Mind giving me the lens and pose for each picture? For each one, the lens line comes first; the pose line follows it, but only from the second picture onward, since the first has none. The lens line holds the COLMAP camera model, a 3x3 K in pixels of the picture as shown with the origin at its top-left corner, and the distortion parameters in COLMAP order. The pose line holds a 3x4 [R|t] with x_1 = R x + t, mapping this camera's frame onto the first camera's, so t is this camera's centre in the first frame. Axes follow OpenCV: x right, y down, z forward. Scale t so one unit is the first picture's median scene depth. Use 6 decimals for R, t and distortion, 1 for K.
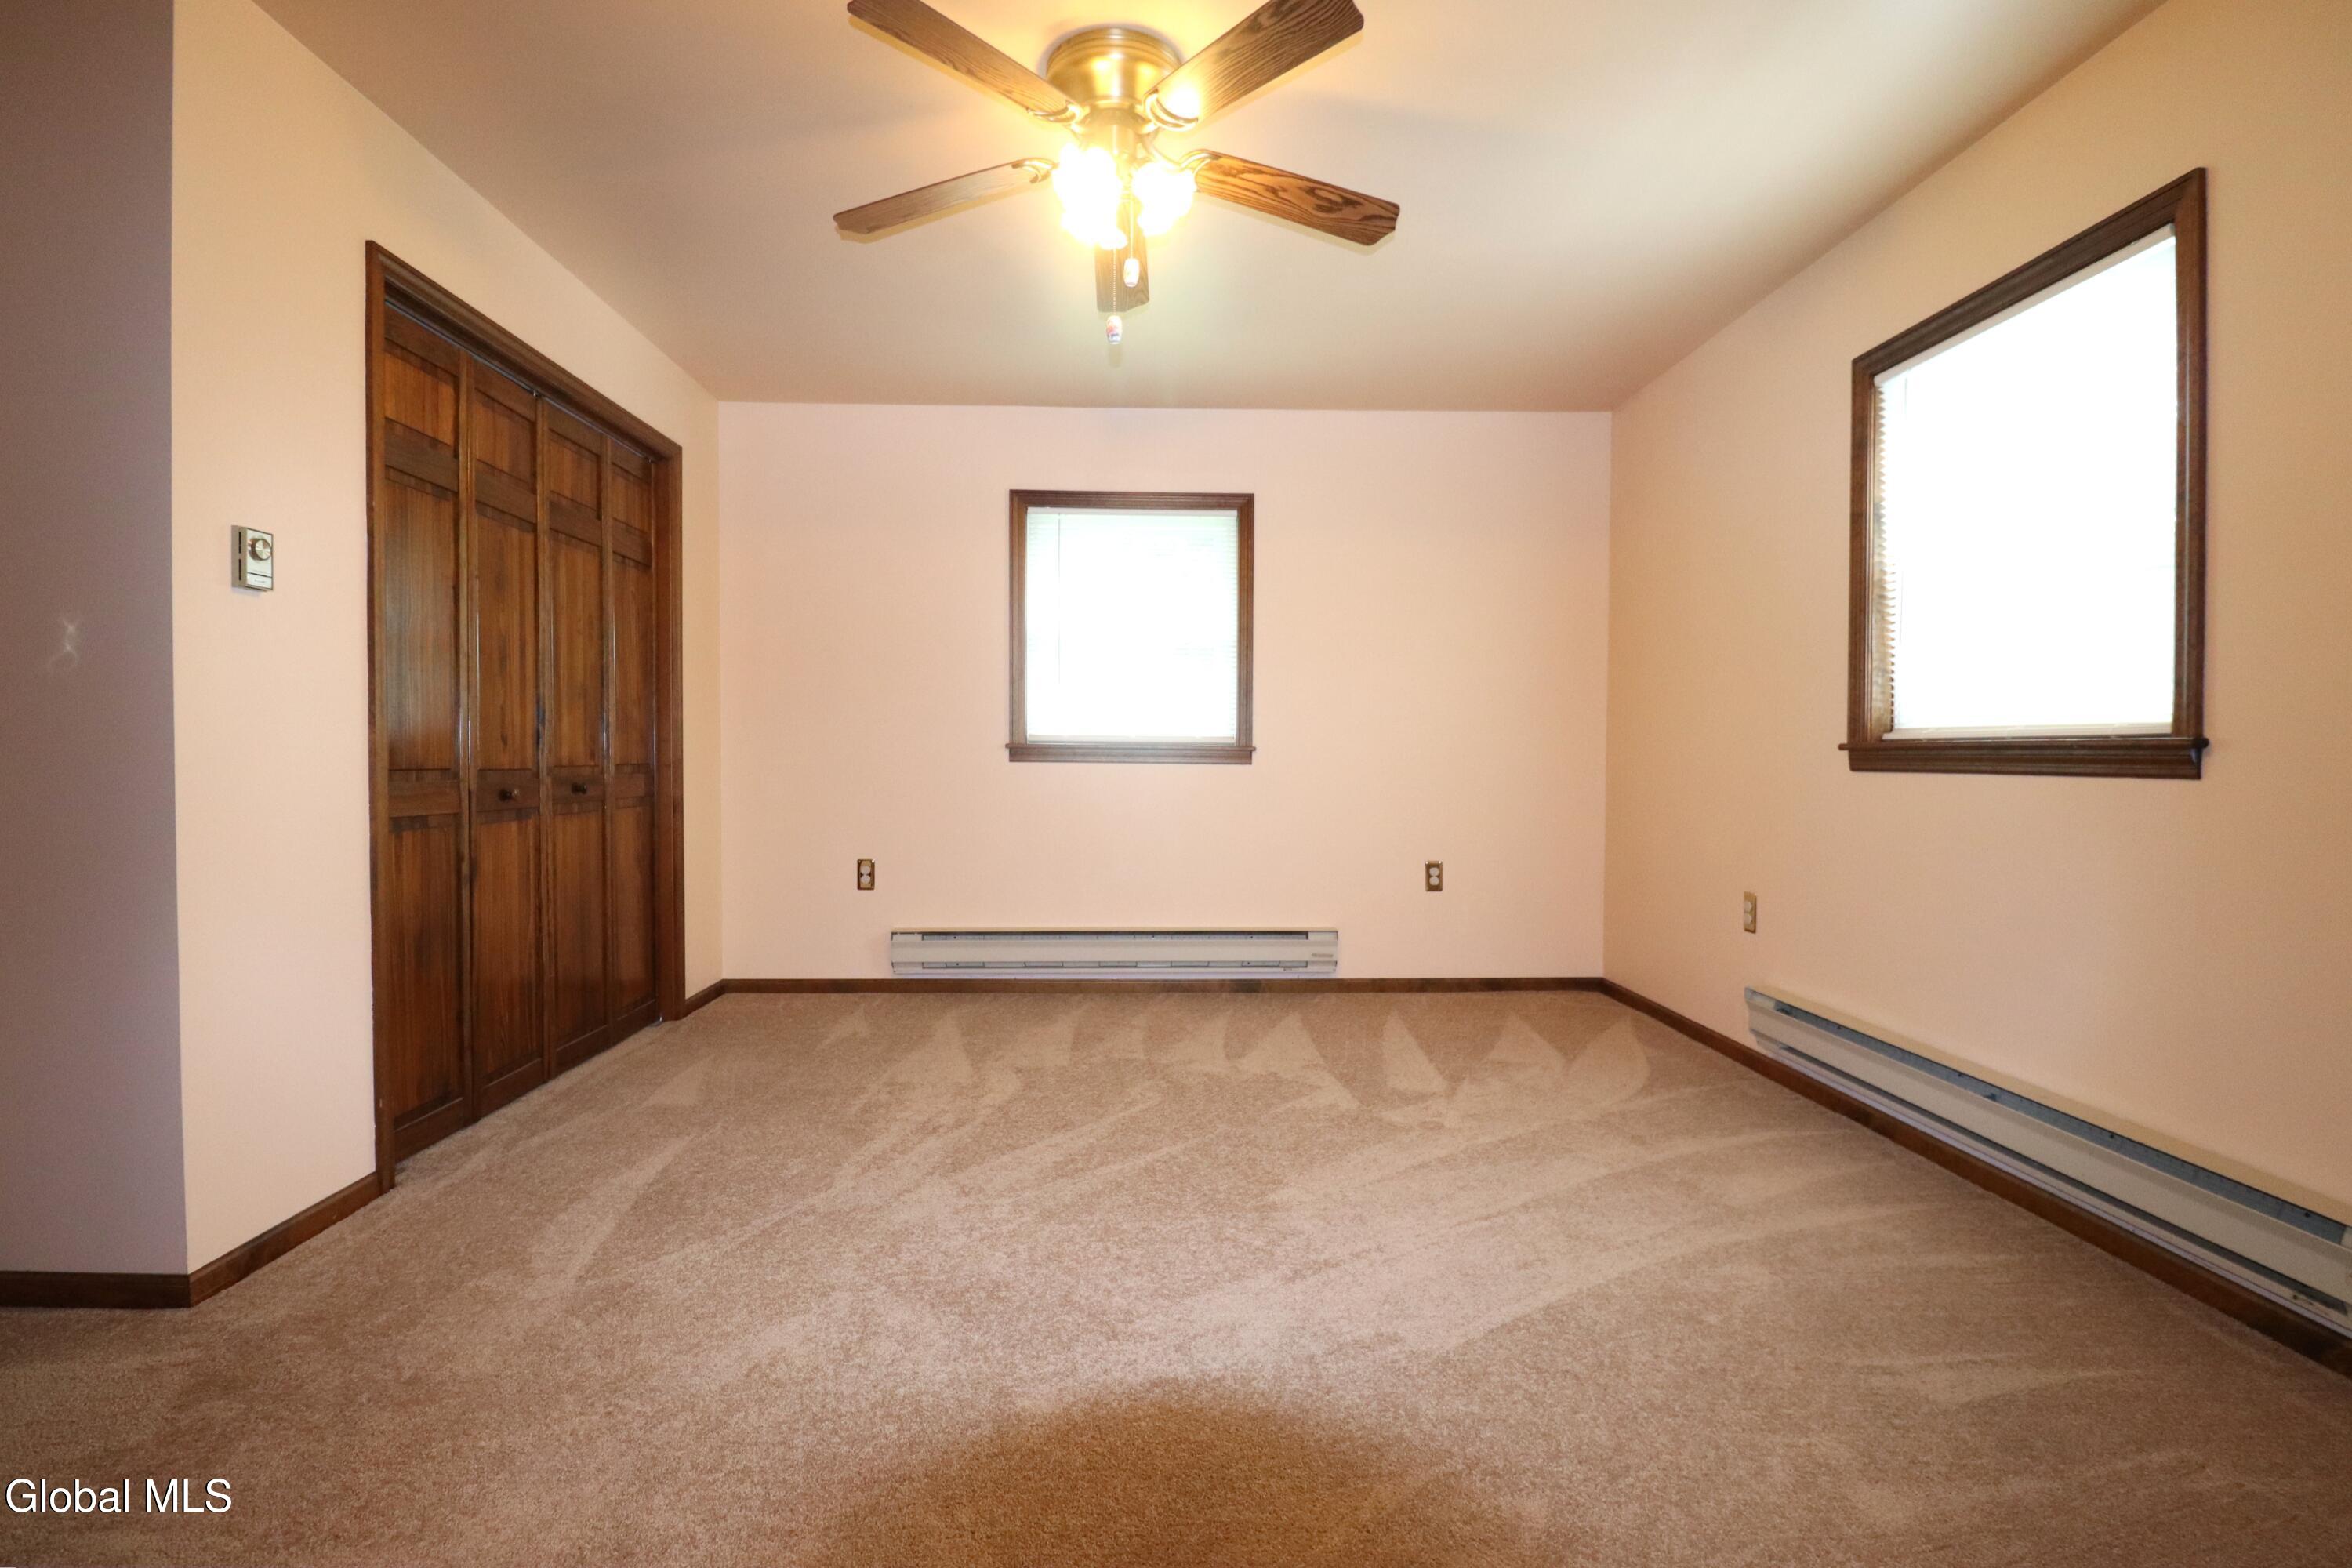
lens RADIAL K [[1095.6, 0, 1167.5], [0, 1095.6, 790.4], [0, 0, 1]] dist [-0.009118, -0.008846]
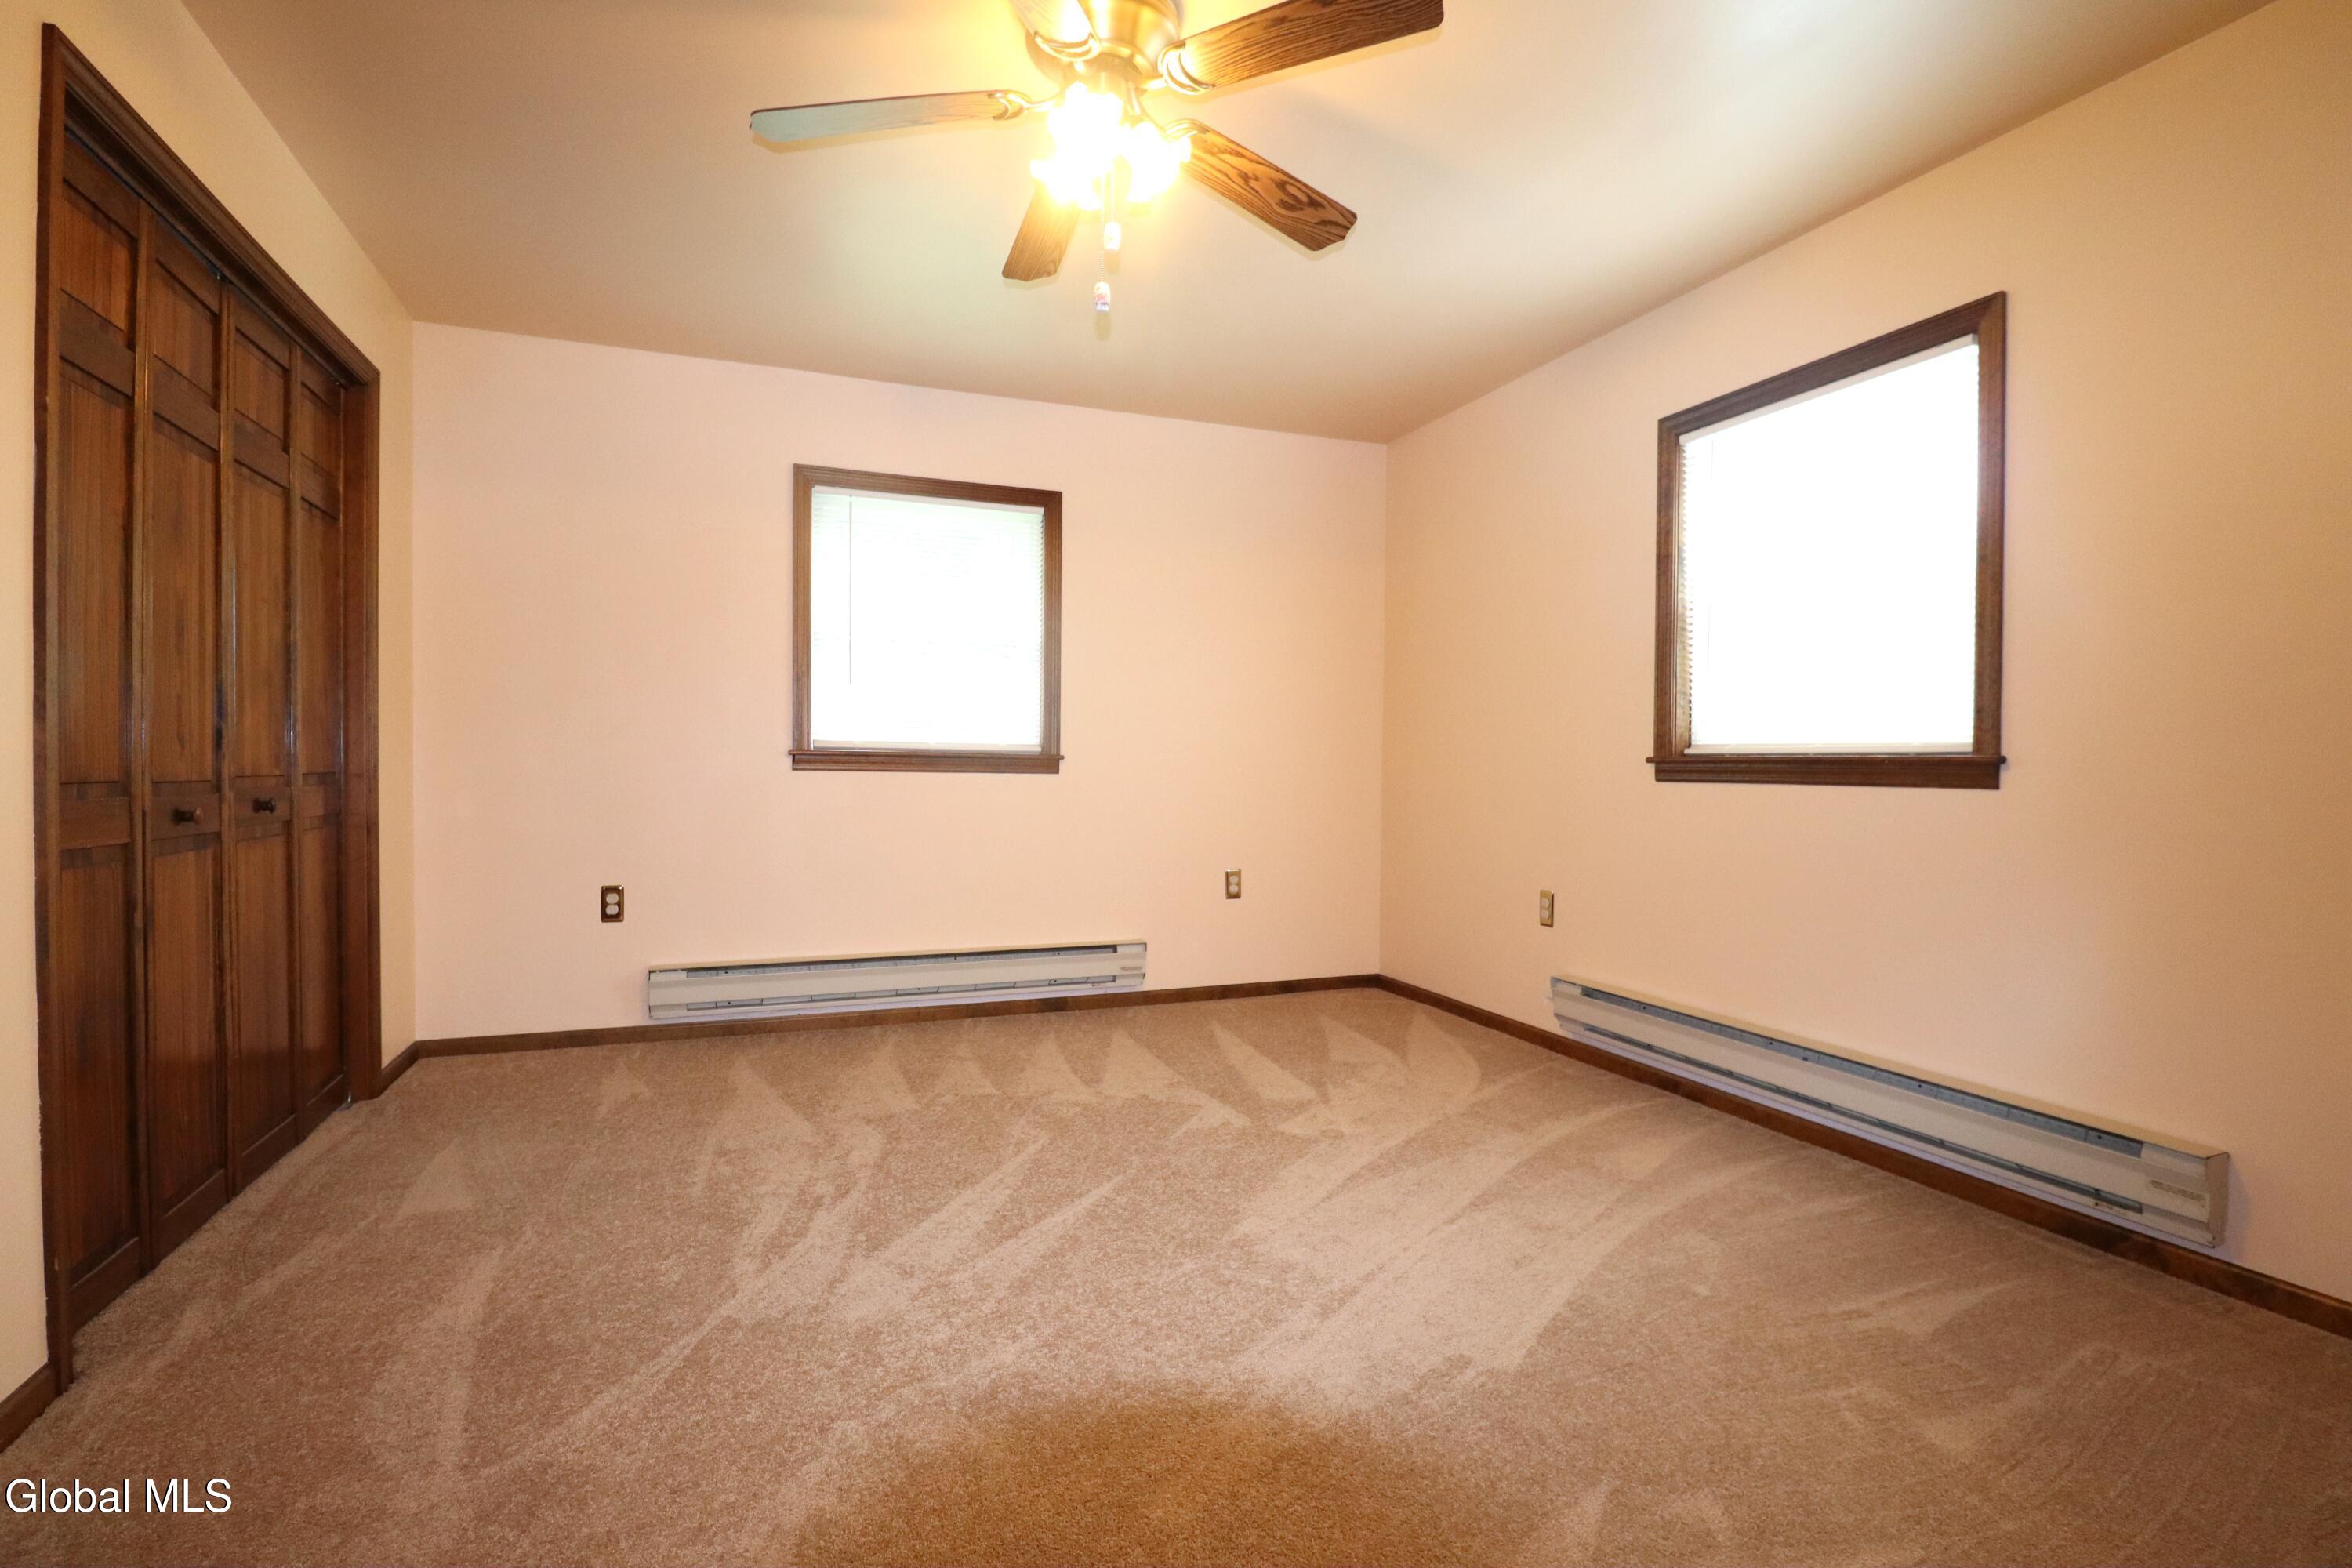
lens RADIAL K [[1095.6, 0, 1211.1], [0, 1095.6, 792.2], [0, 0, 1]] dist [-0.009118, -0.008846]
pose [[0.942353, -0.004256, 0.334593, -0.213541], [0.005859, 0.999976, -0.003781, -0.005442], [-0.334569, 0.005523, 0.942355, 0.092963]]
